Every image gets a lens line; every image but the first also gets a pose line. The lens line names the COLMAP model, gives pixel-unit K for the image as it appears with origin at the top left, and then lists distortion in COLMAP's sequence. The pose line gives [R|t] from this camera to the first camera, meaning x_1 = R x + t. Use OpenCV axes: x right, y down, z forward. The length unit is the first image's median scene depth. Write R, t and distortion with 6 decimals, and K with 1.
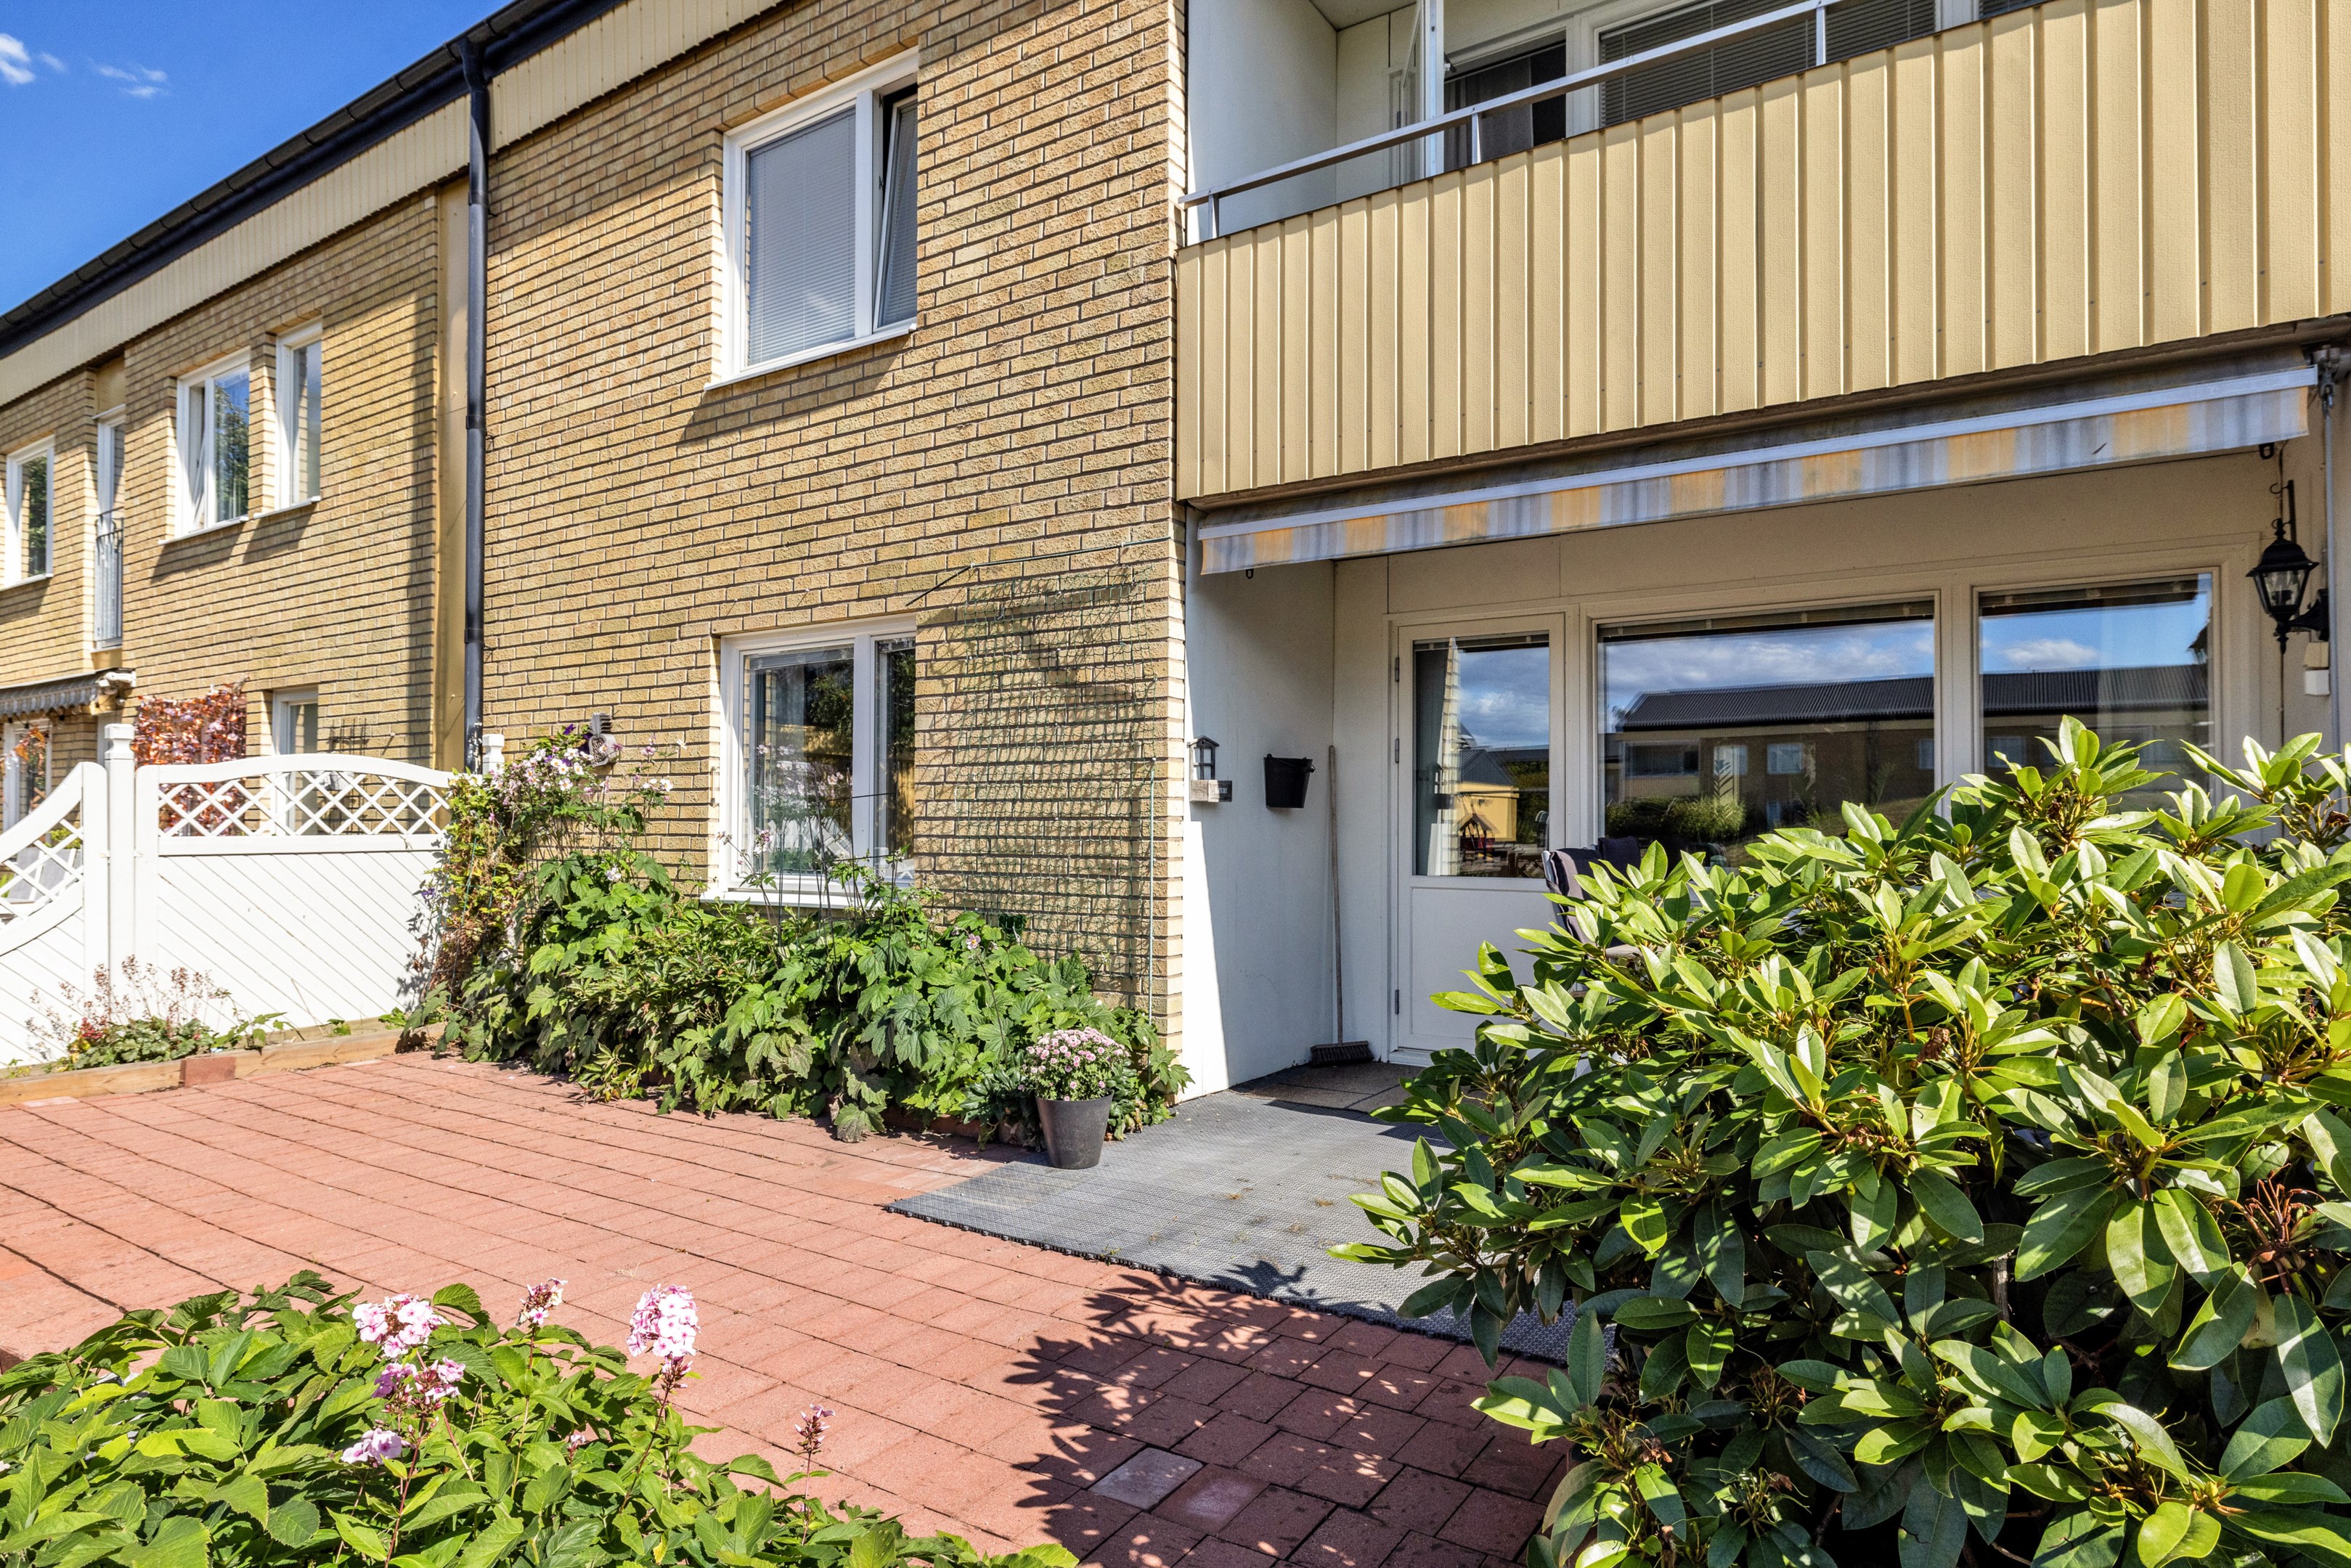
lens RADIAL K [[1304.9, 0, 1169.6], [0, 1304.9, 812.3], [0, 0, 1]] dist [0.000899, 0.000360]
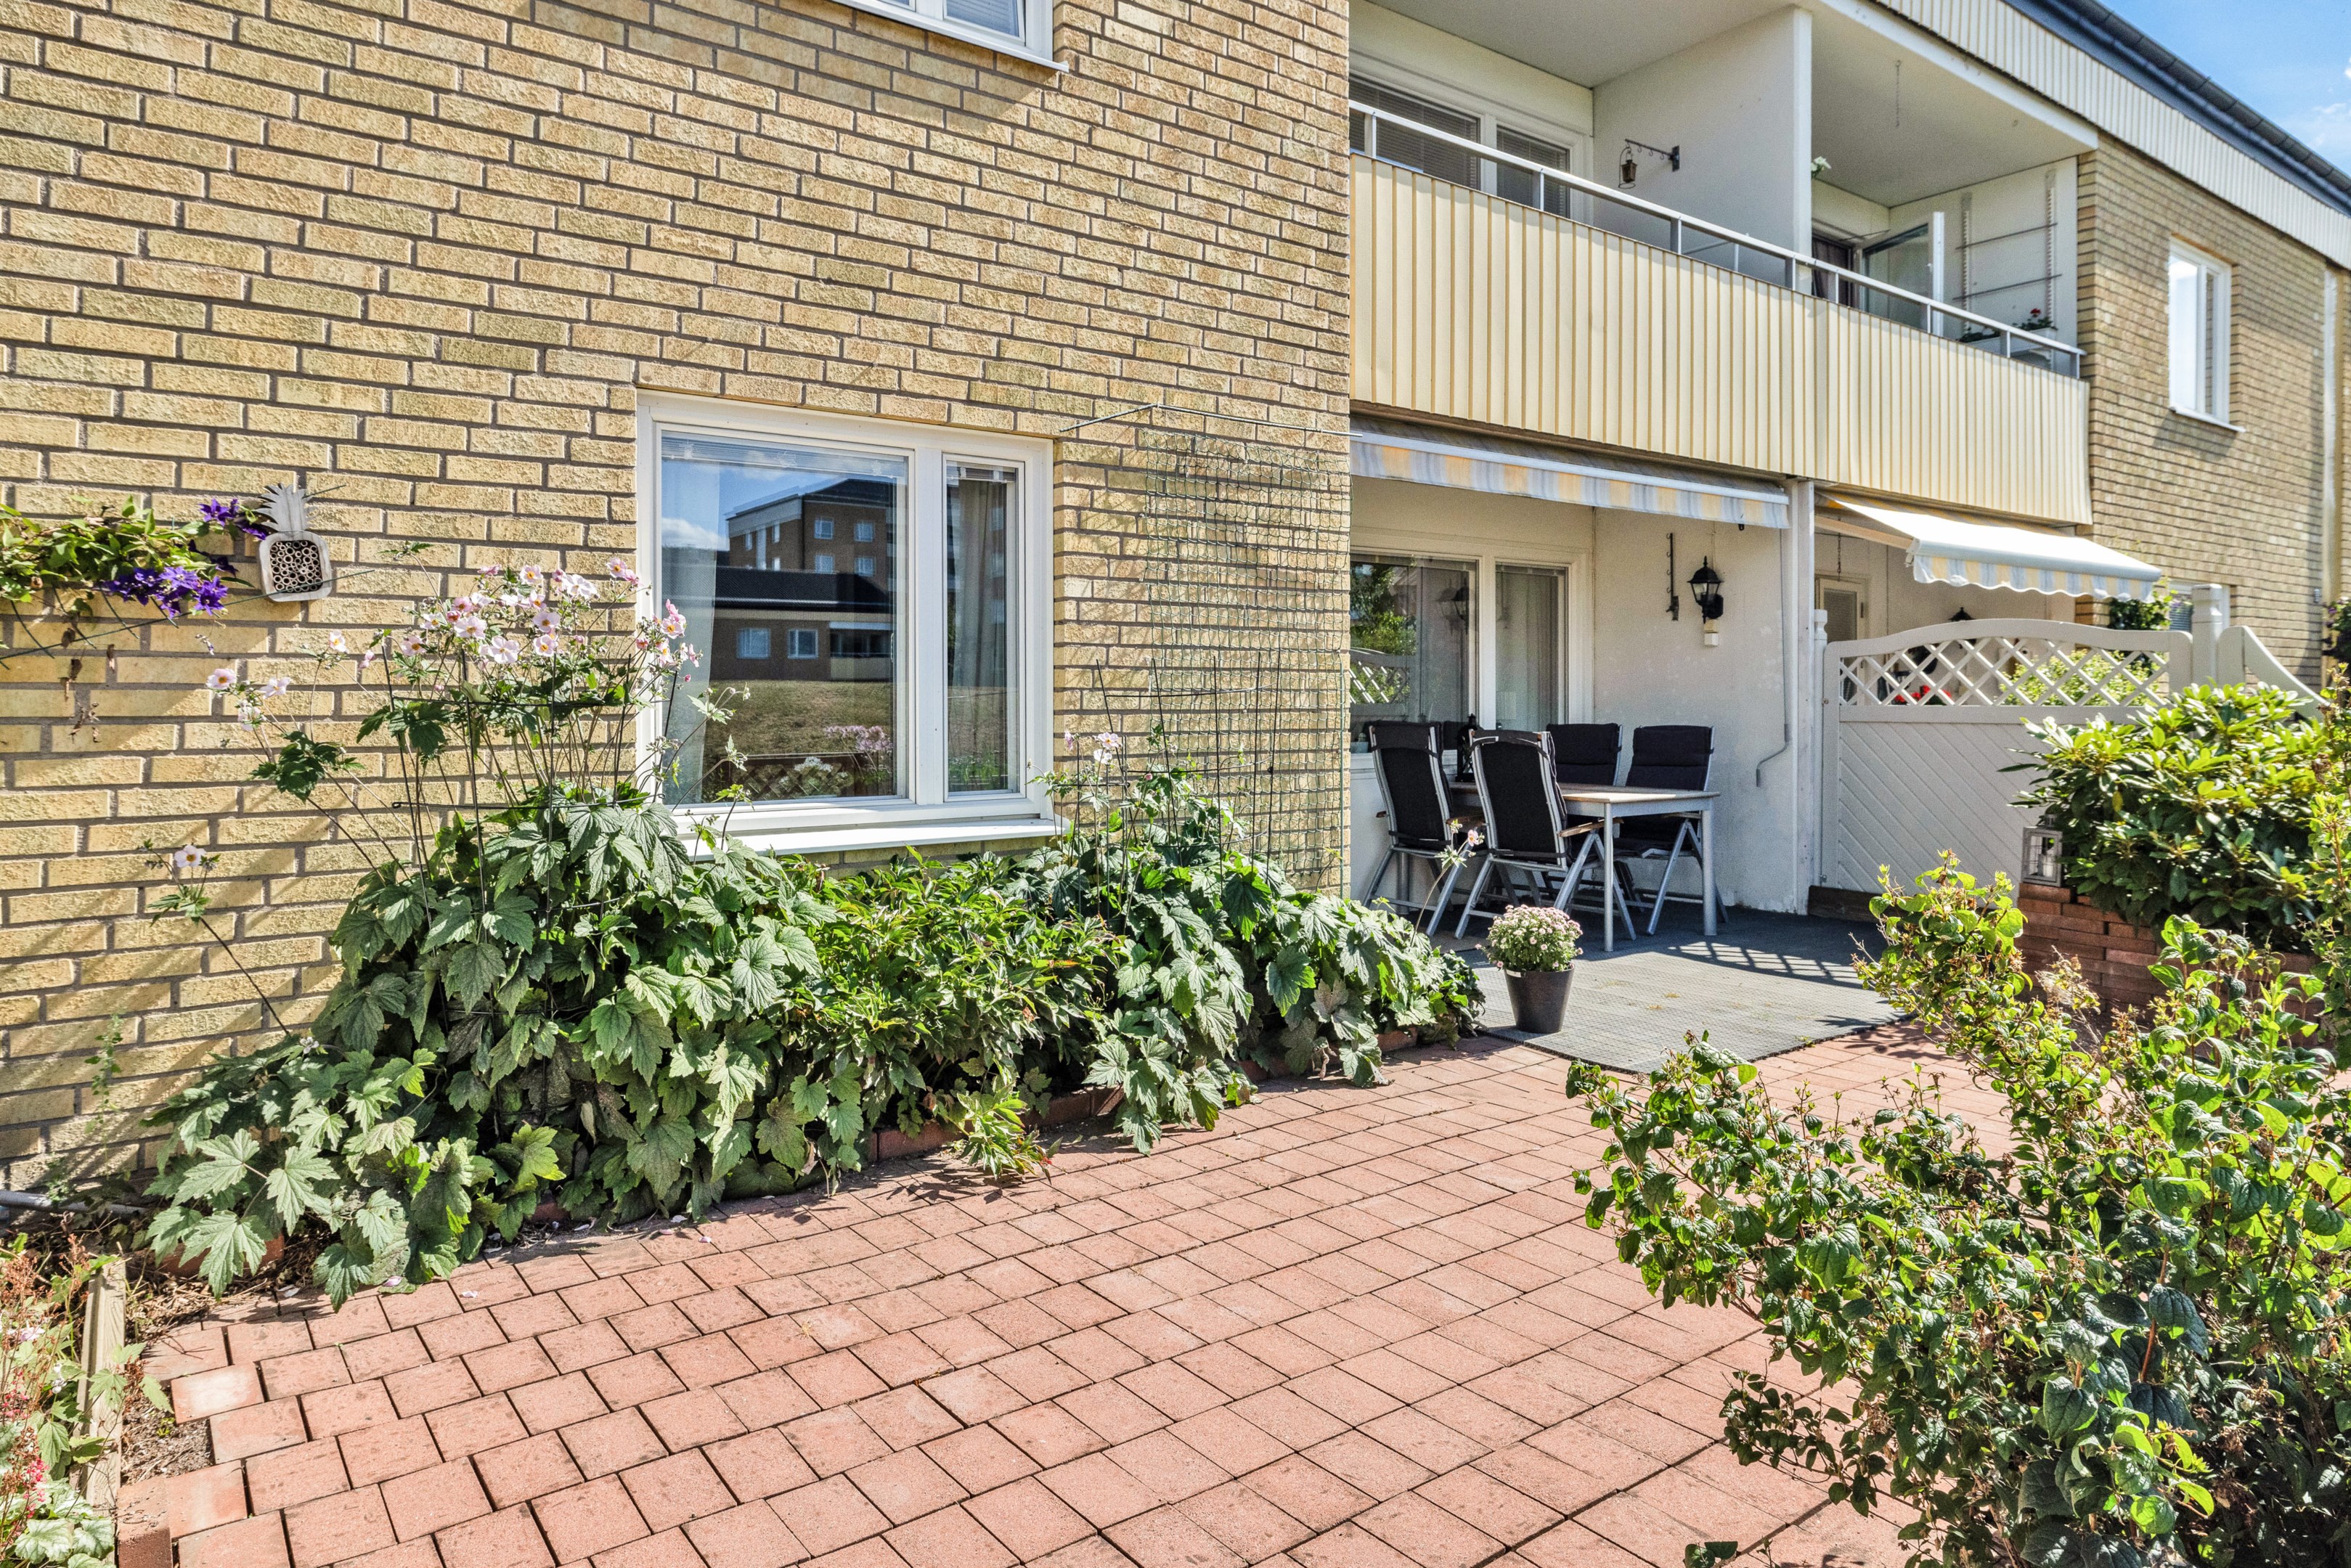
lens RADIAL K [[1416.9, 0, 1173.4], [0, 1416.9, 714.1], [0, 0, 1]] dist [-0.003780, 0.000103]
pose [[0.350091, -0.009875, 0.936664, -1.055897], [-0.005617, 0.999904, 0.012642, -0.005598], [-0.936699, -0.009687, 0.350002, 0.721516]]
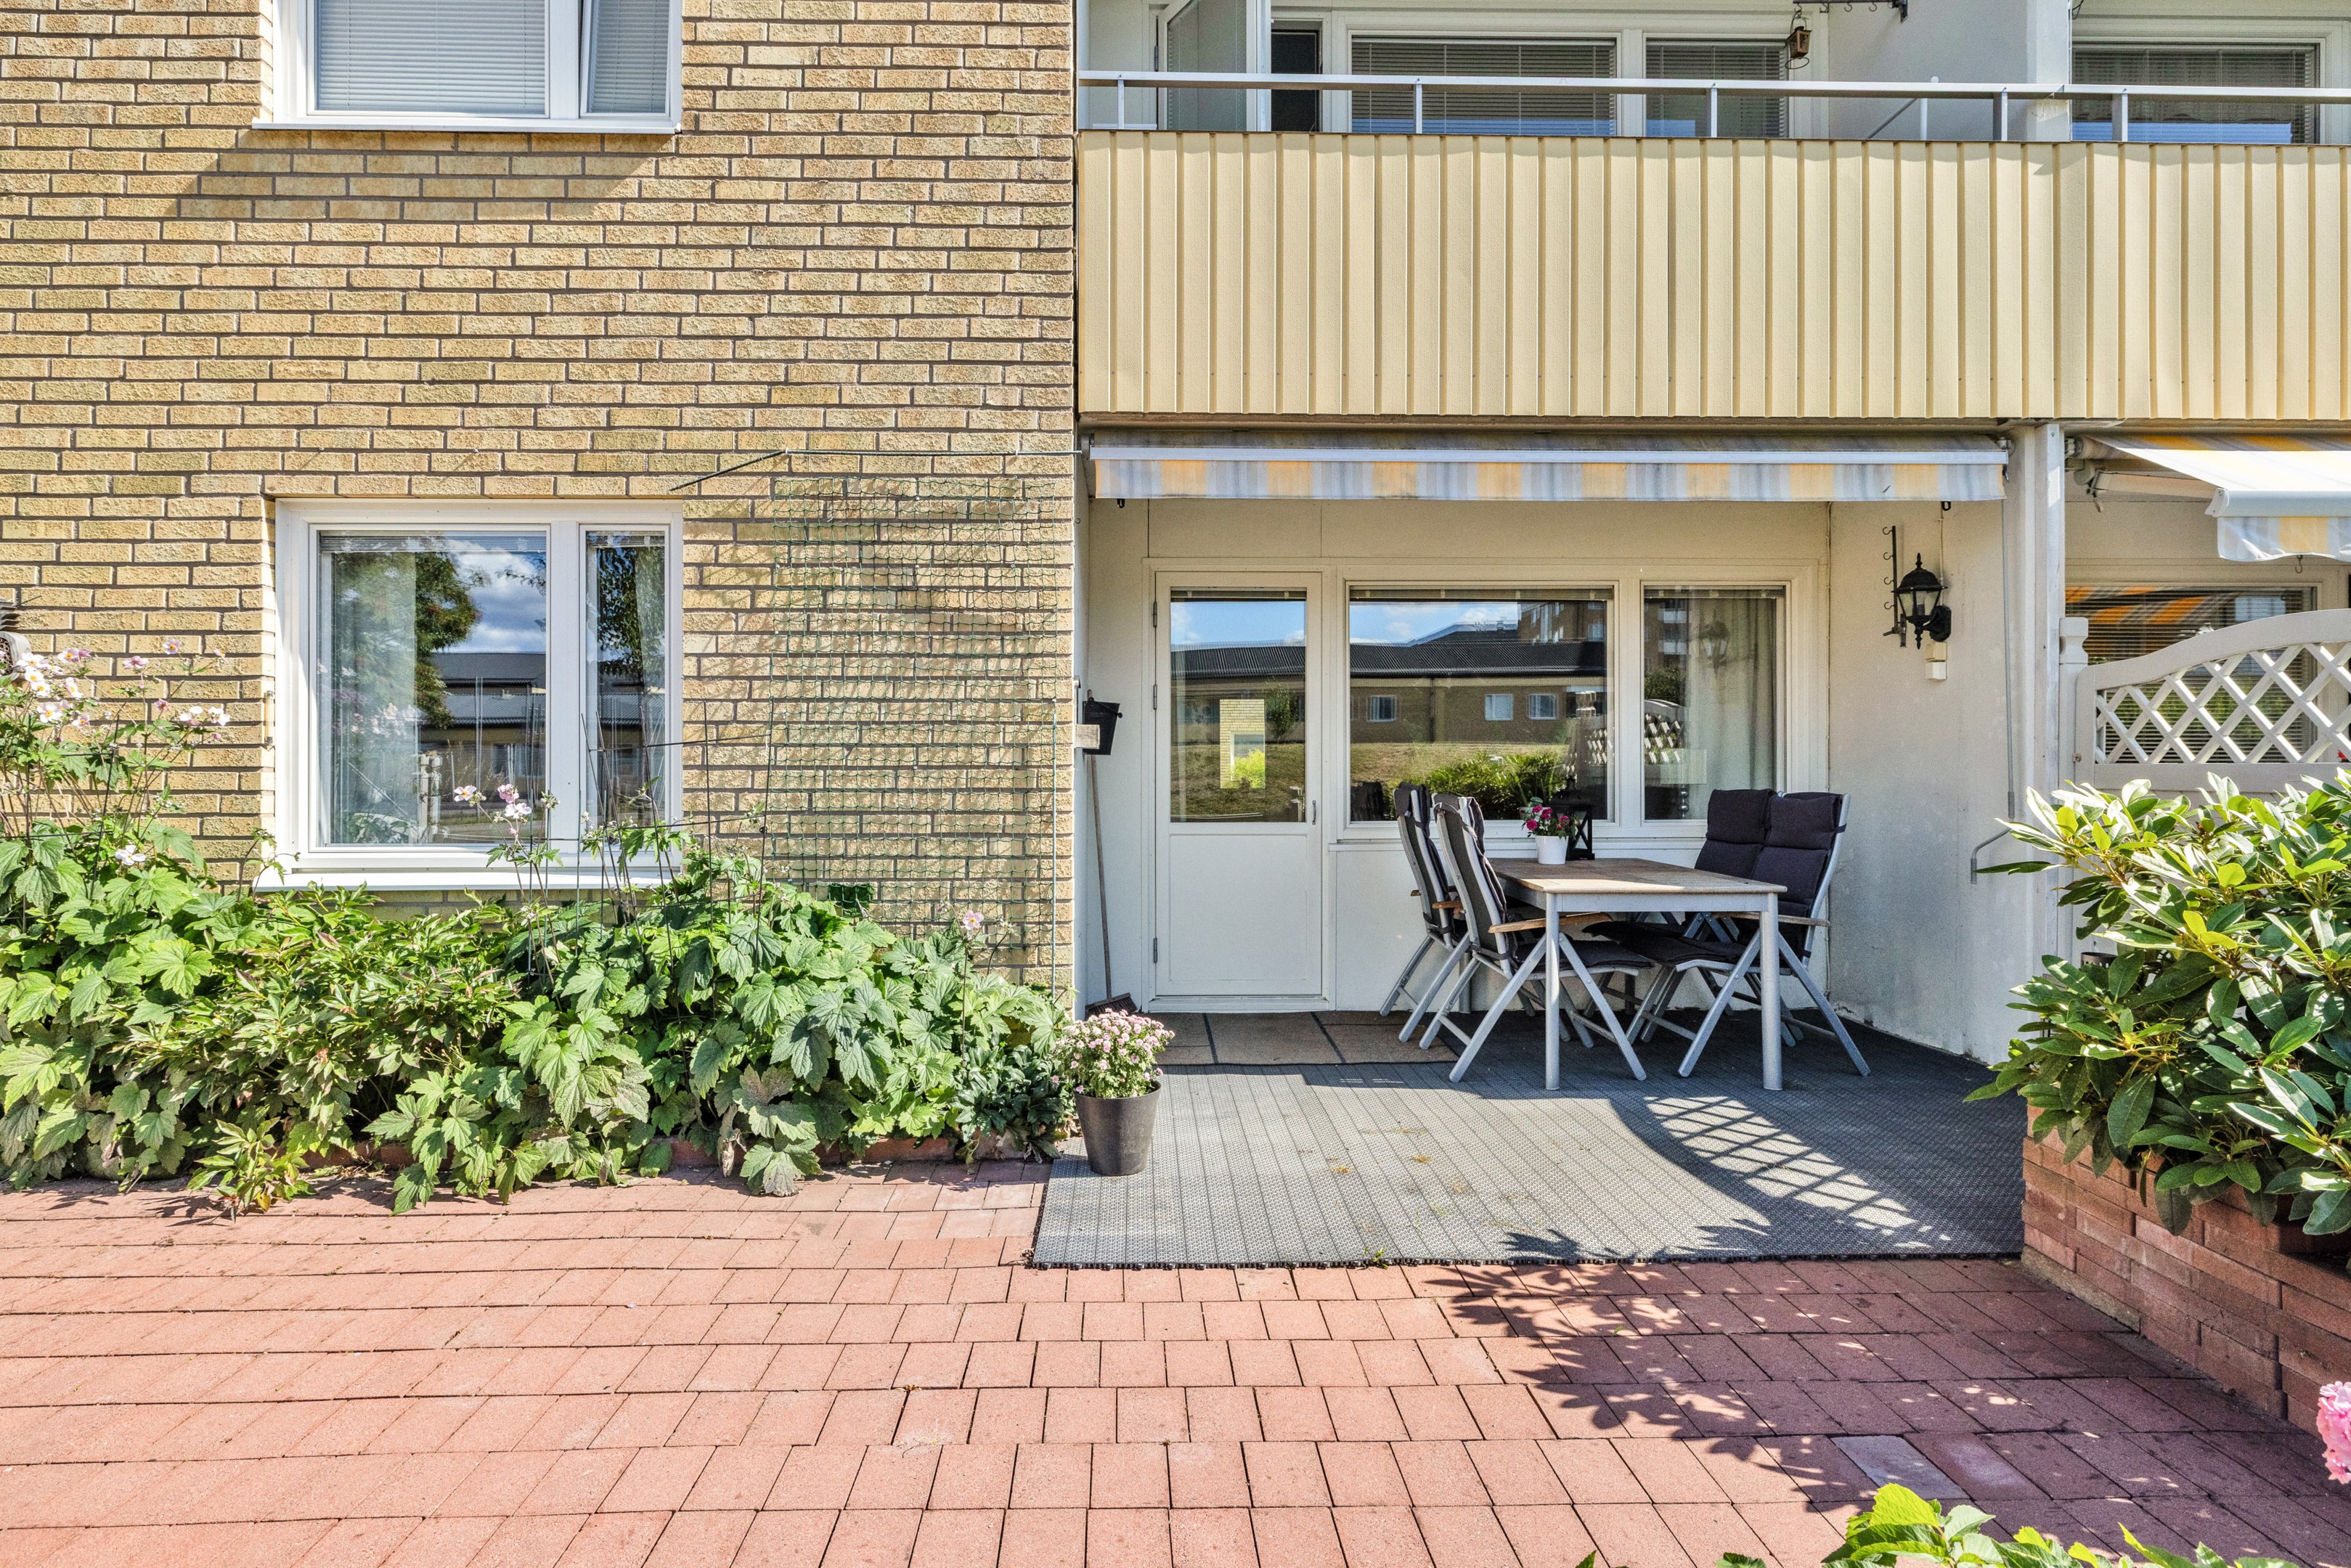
lens RADIAL K [[1223.6, 0, 1175.5], [0, 1223.6, 784.0], [0, 0, 1]] dist [0.001353, 0.000385]
pose [[0.822590, -0.005614, 0.568608, -0.408578], [-0.003335, 0.999886, 0.014696, 0.003368], [-0.568625, -0.013985, 0.822478, 0.262087]]
